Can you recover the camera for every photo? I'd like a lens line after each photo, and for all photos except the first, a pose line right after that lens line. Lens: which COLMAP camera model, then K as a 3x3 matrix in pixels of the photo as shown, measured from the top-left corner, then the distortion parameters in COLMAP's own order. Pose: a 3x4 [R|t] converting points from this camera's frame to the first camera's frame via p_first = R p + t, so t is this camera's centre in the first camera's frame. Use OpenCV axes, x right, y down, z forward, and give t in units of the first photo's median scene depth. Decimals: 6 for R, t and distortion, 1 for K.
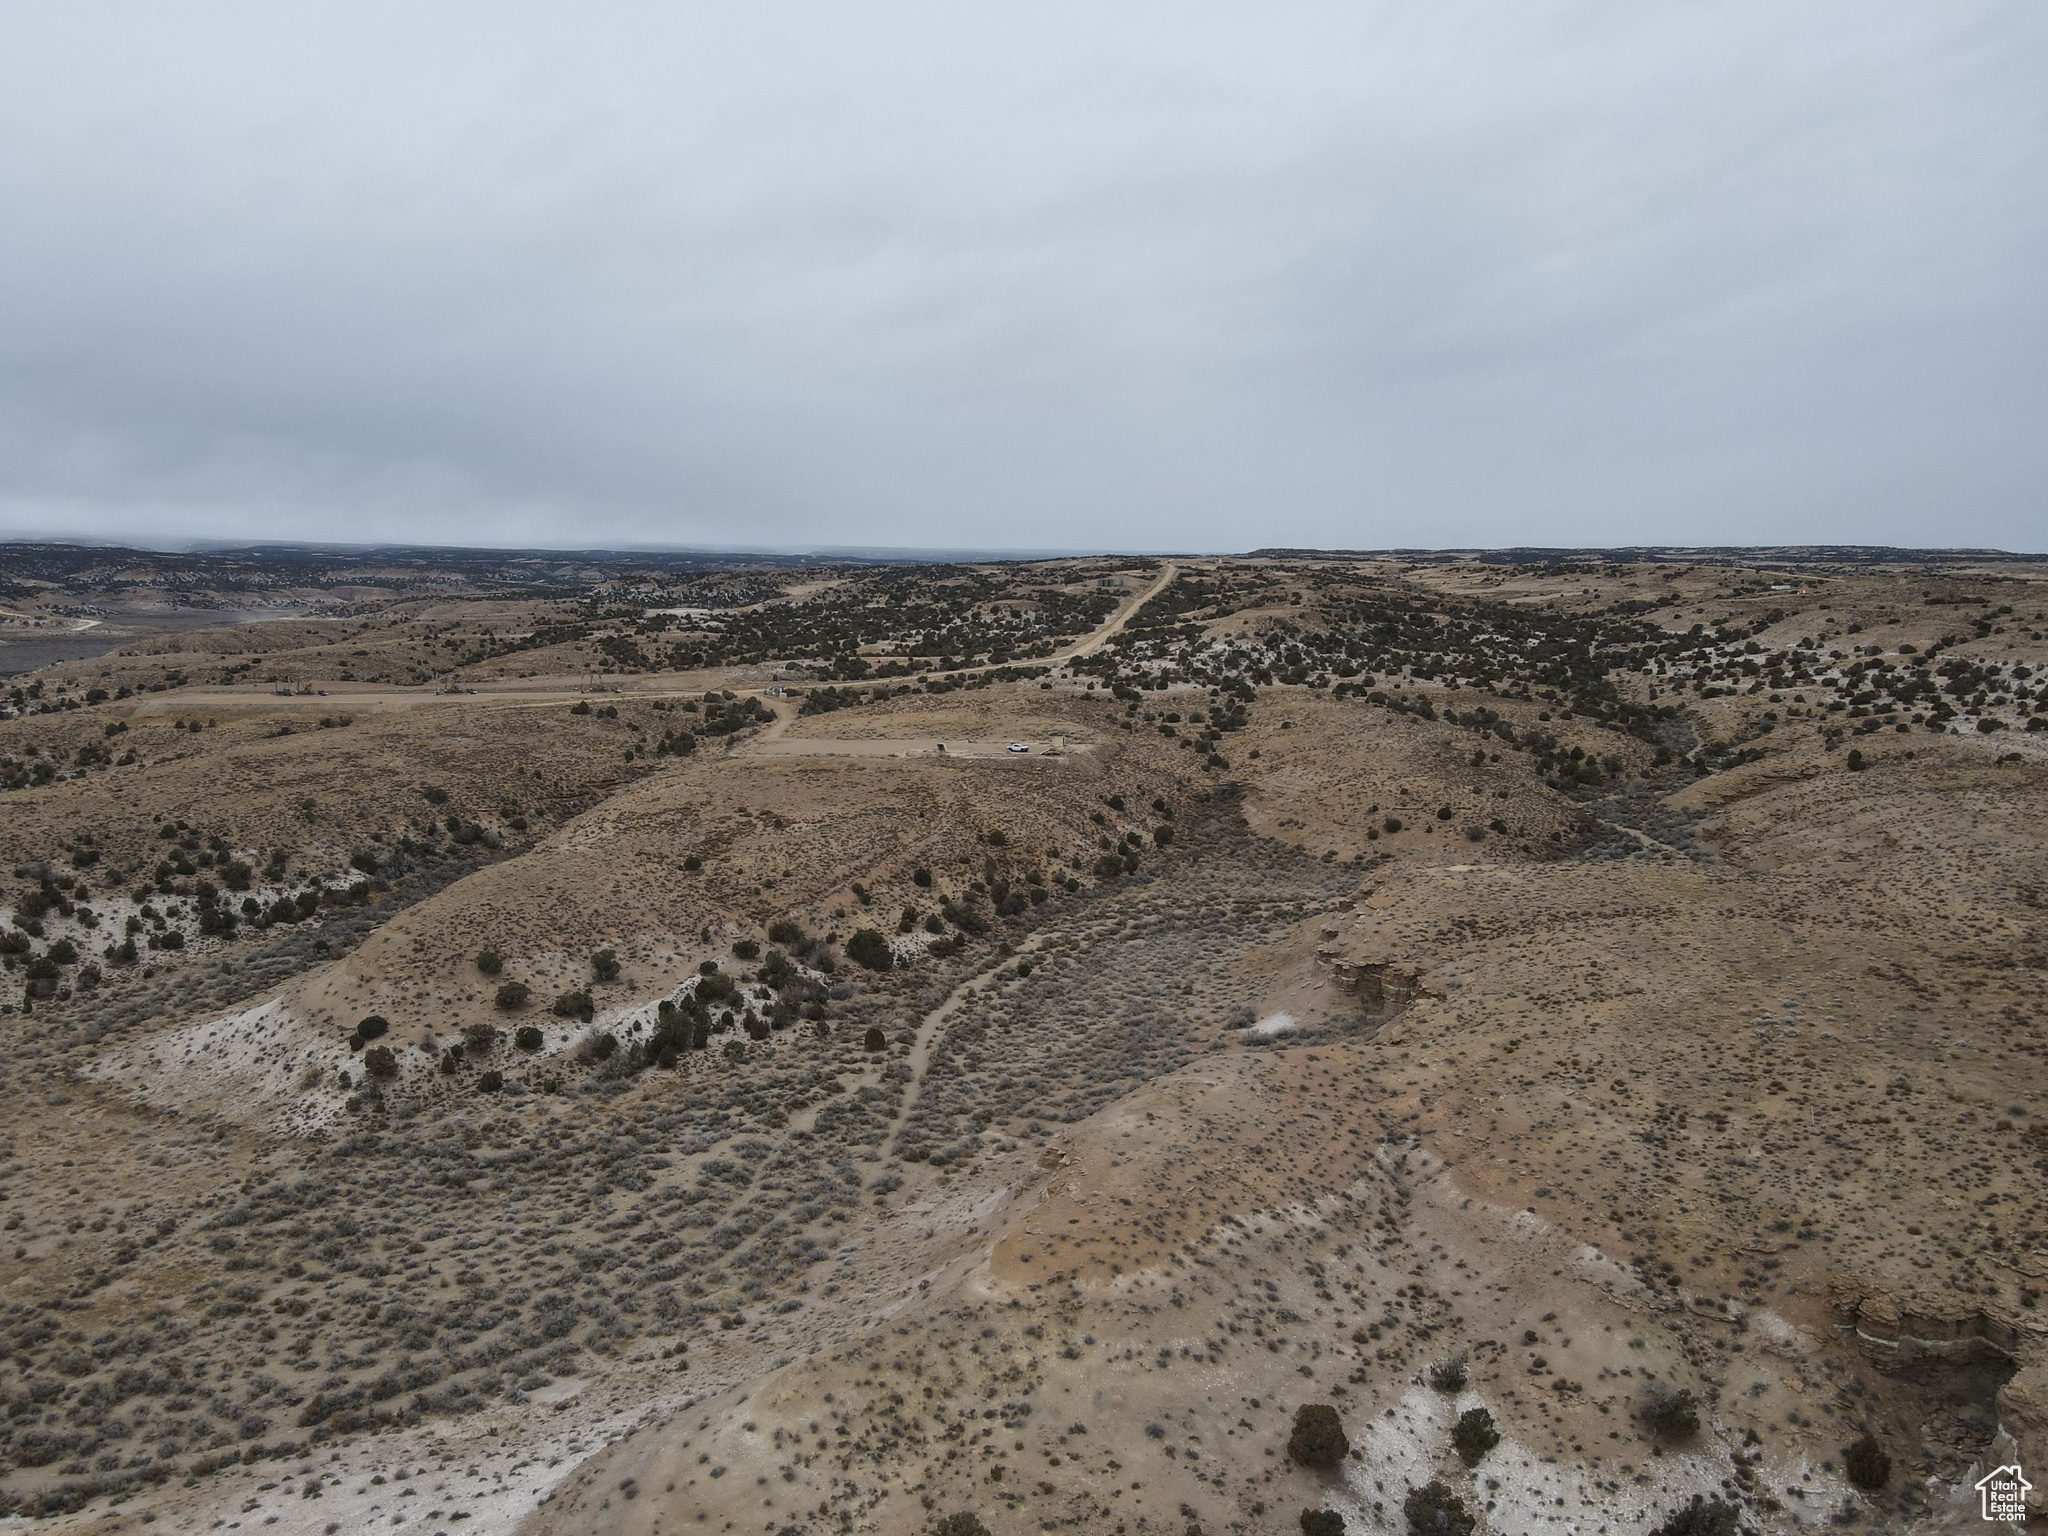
lens RADIAL K [[1491.1, 0, 1017.8], [0, 1491.1, 771.3], [0, 0, 1]] dist [-0.006667, 0.022927]
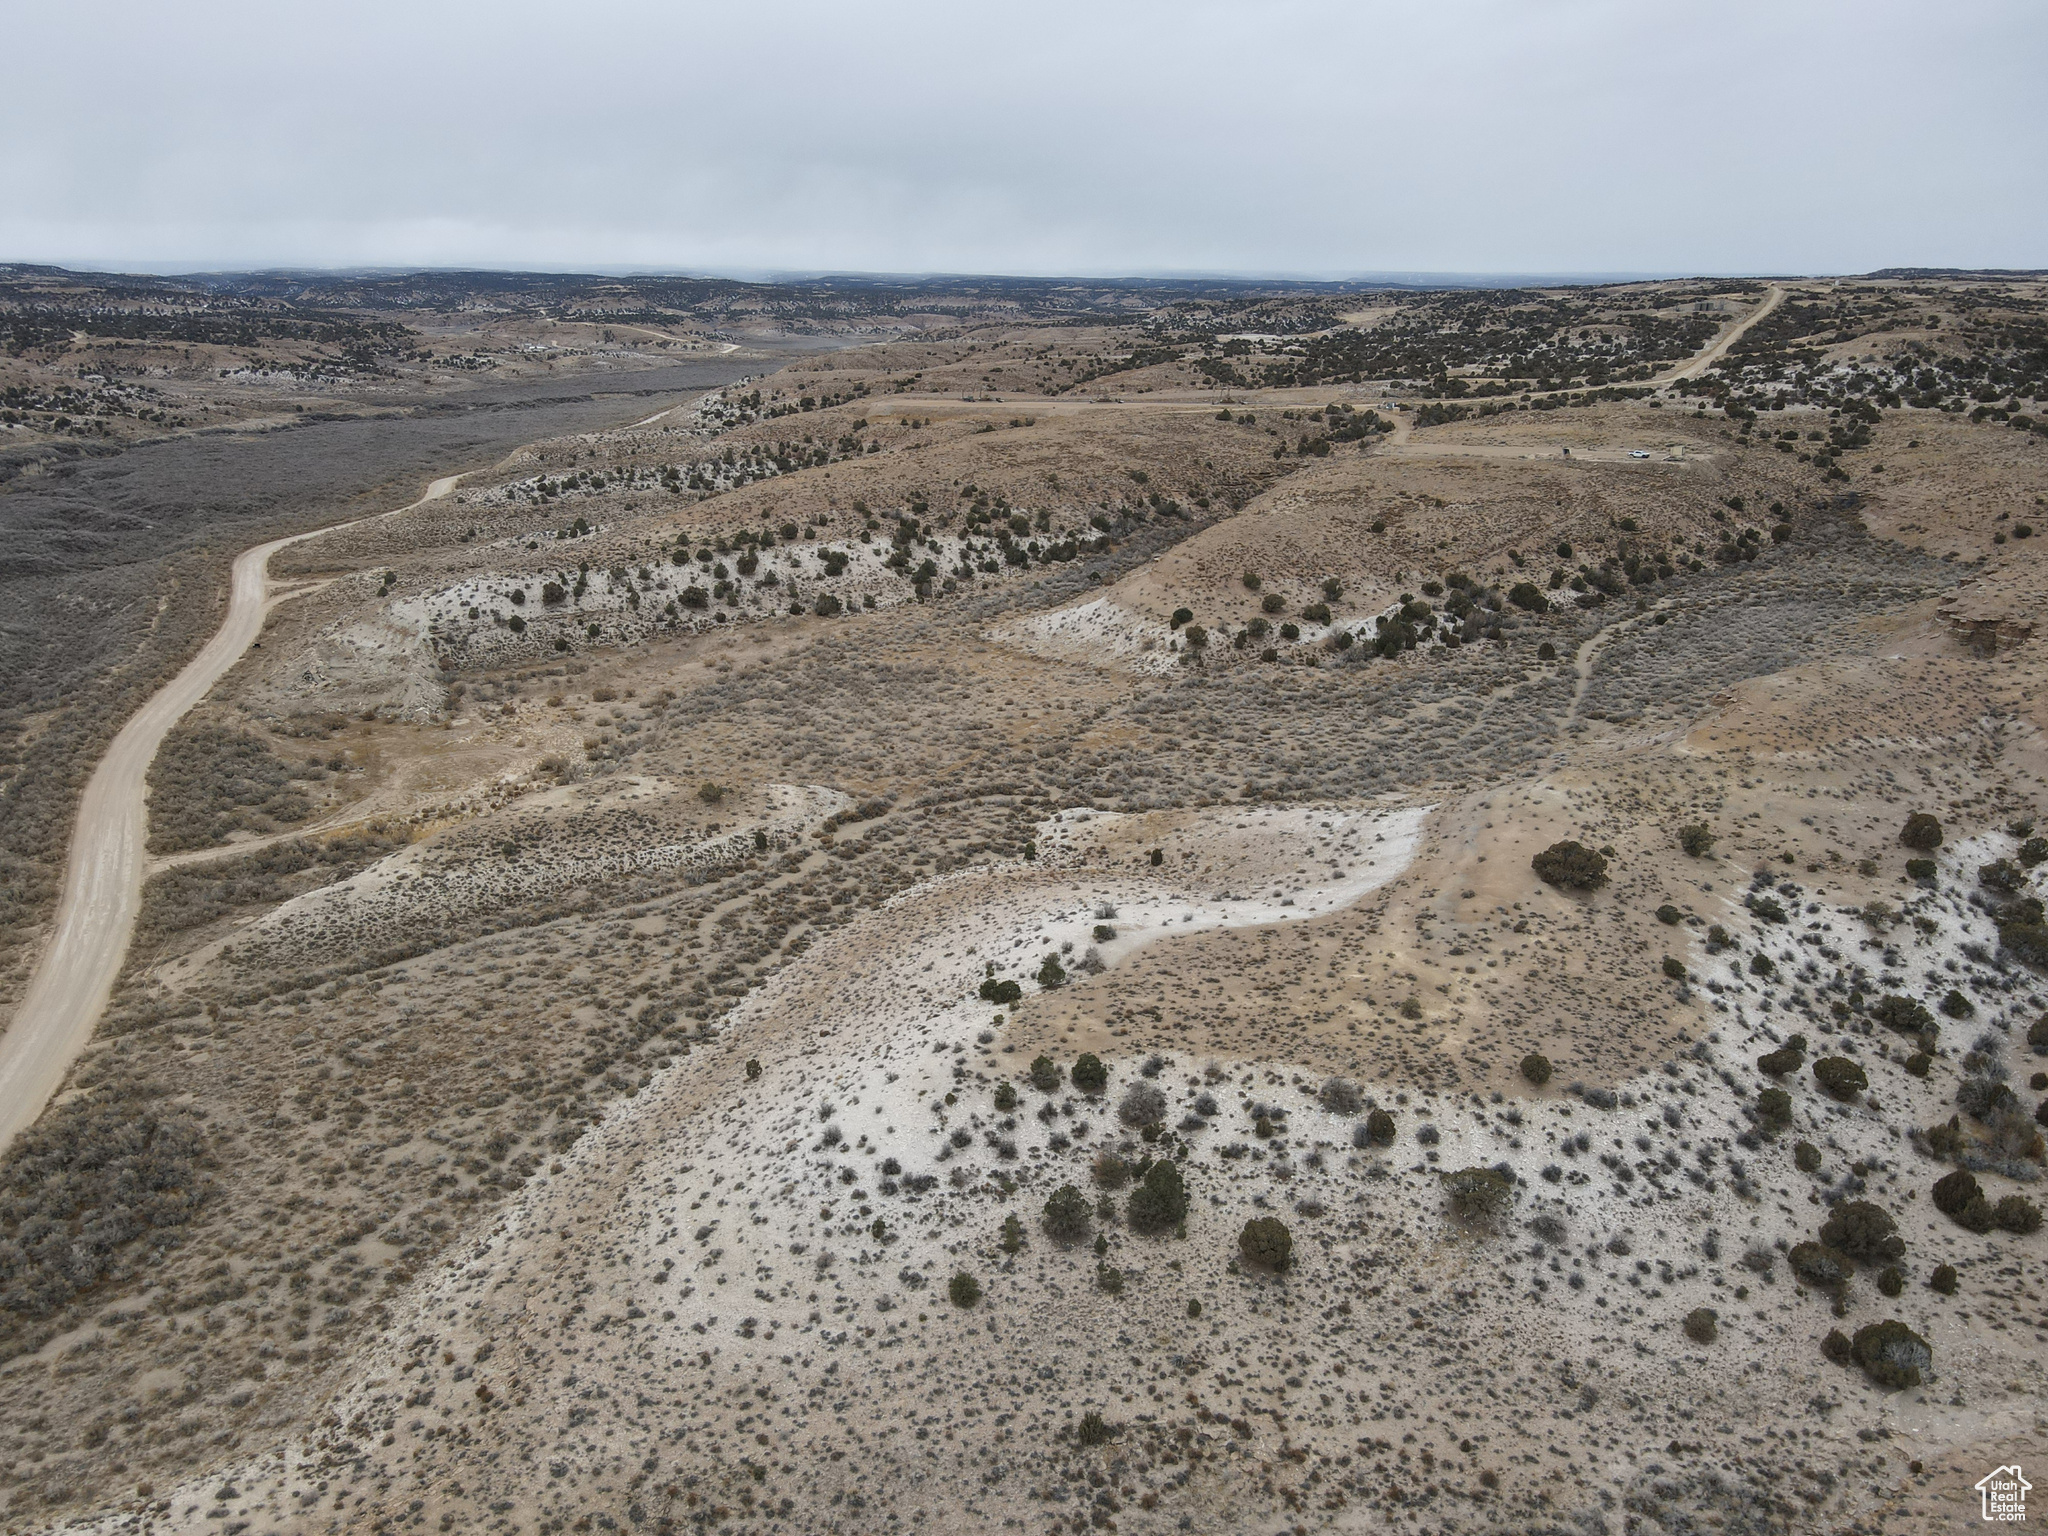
lens RADIAL K [[1491.1, 0, 1028.1], [0, 1491.1, 769.4], [0, 0, 1]] dist [-0.006667, 0.022927]
pose [[0.943652, 0.096281, -0.316623, -0.078098], [-0.040665, 0.983228, 0.177789, 0.050927], [0.328430, -0.154895, 0.931741, -0.306776]]
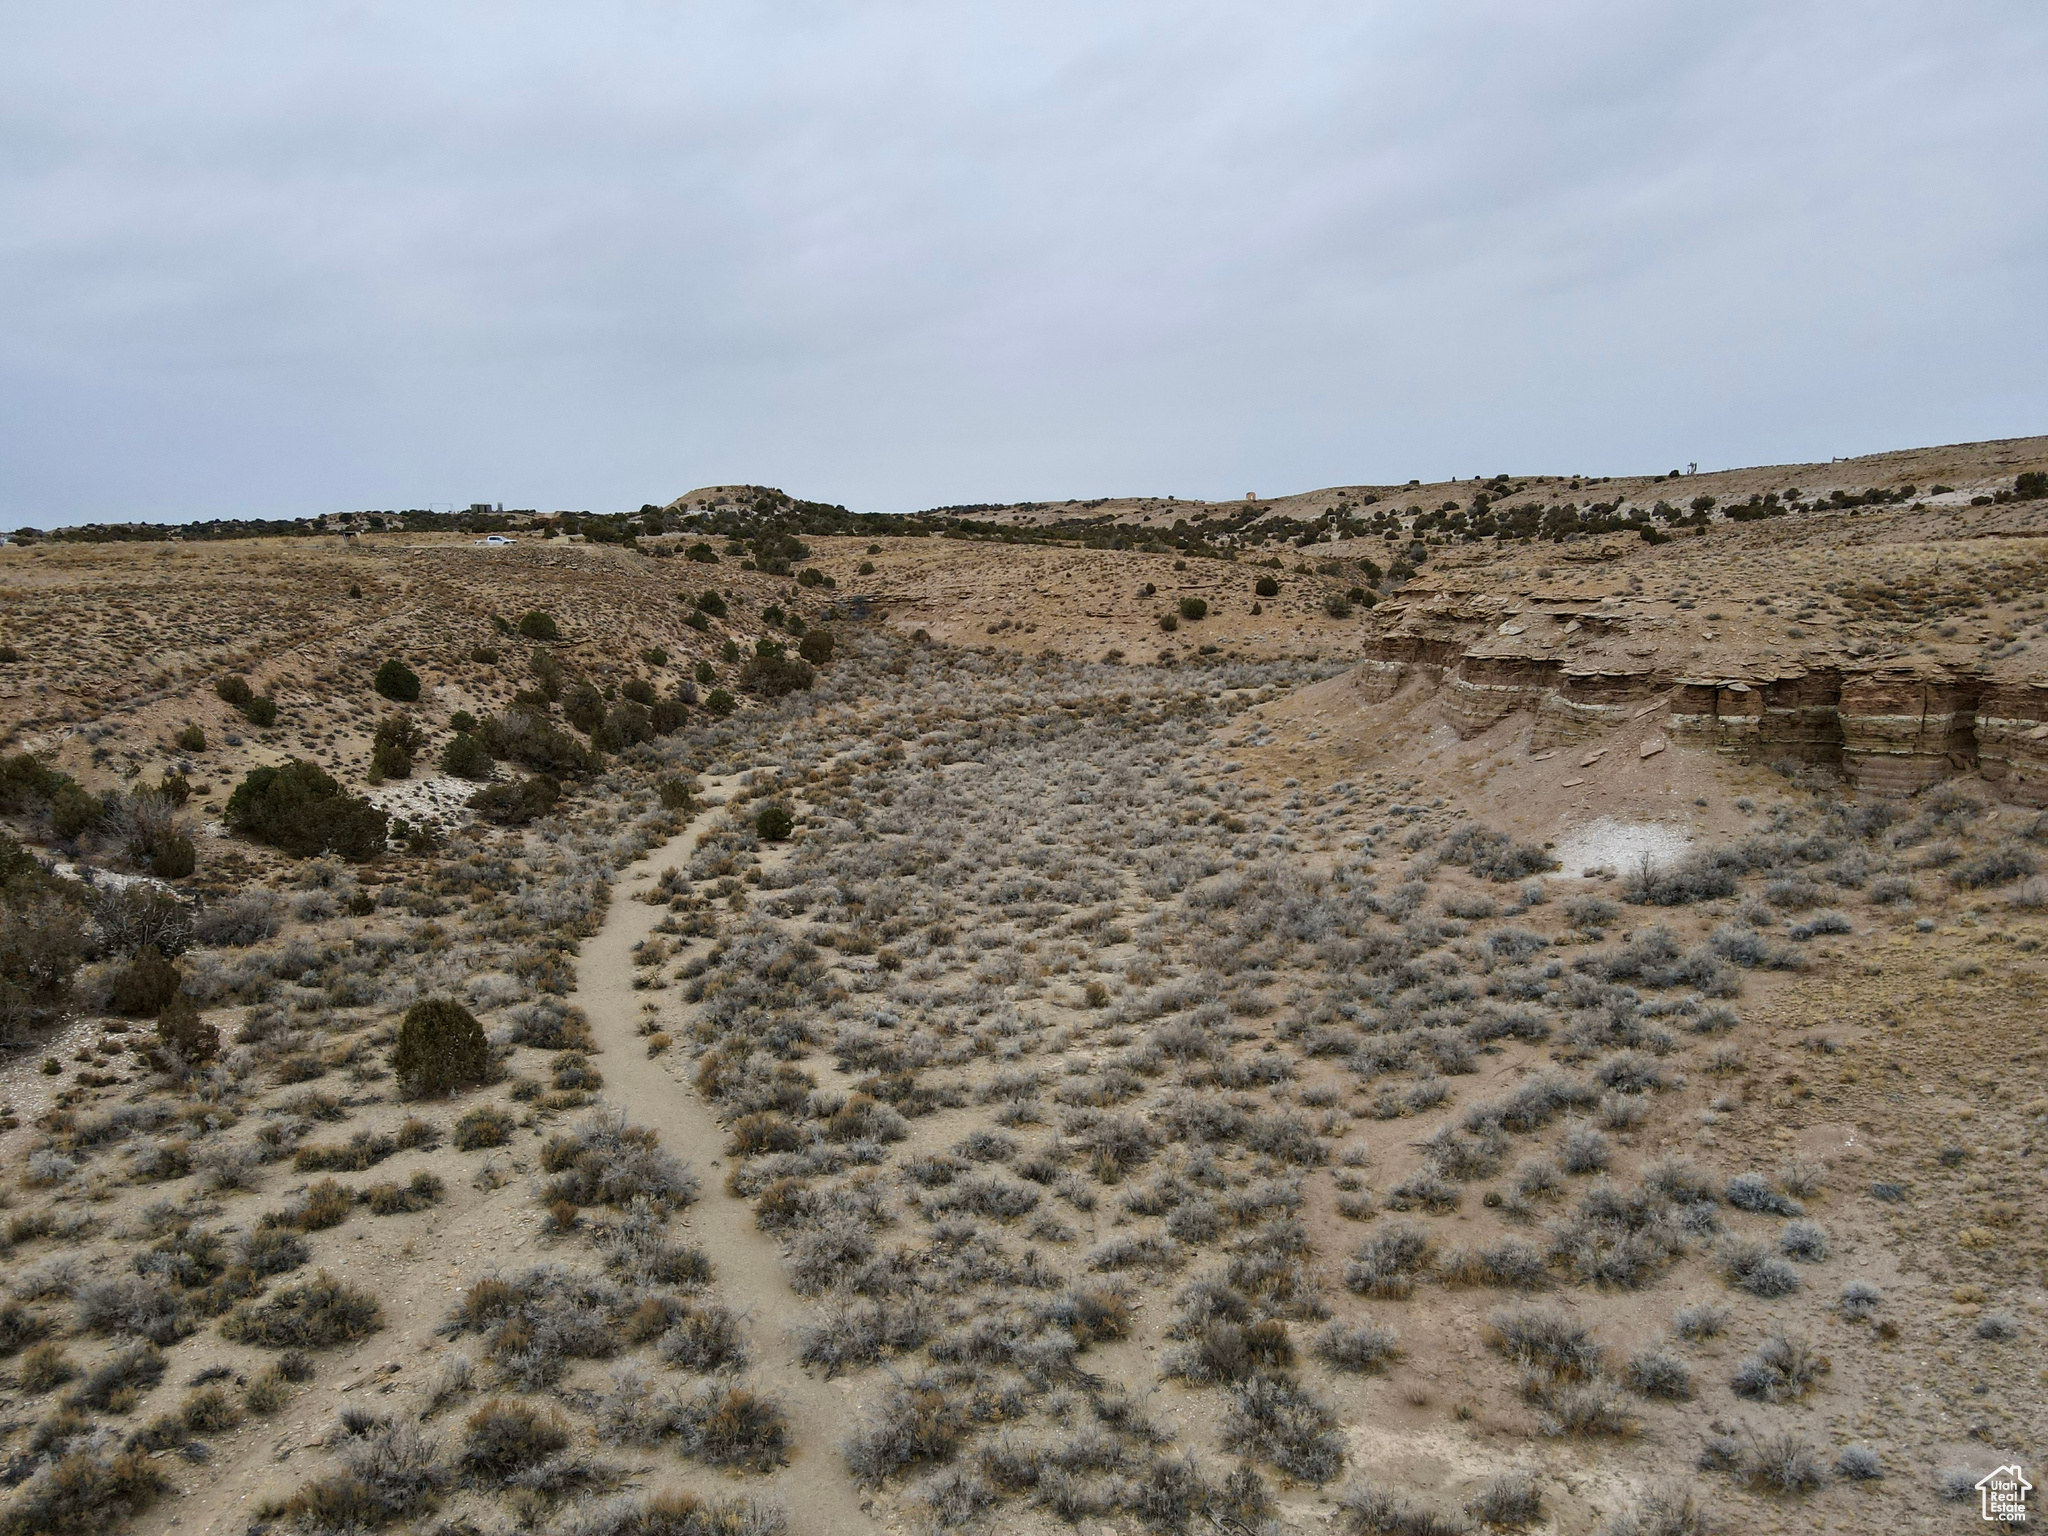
lens RADIAL K [[1491.1, 0, 1028.3], [0, 1491.1, 763.6], [0, 0, 1]] dist [-0.006667, 0.022927]
pose [[0.907444, -0.062608, 0.415482, -0.082364], [0.062597, 0.997945, 0.013663, 0.104505], [-0.415484, 0.013610, 0.909499, 0.566440]]
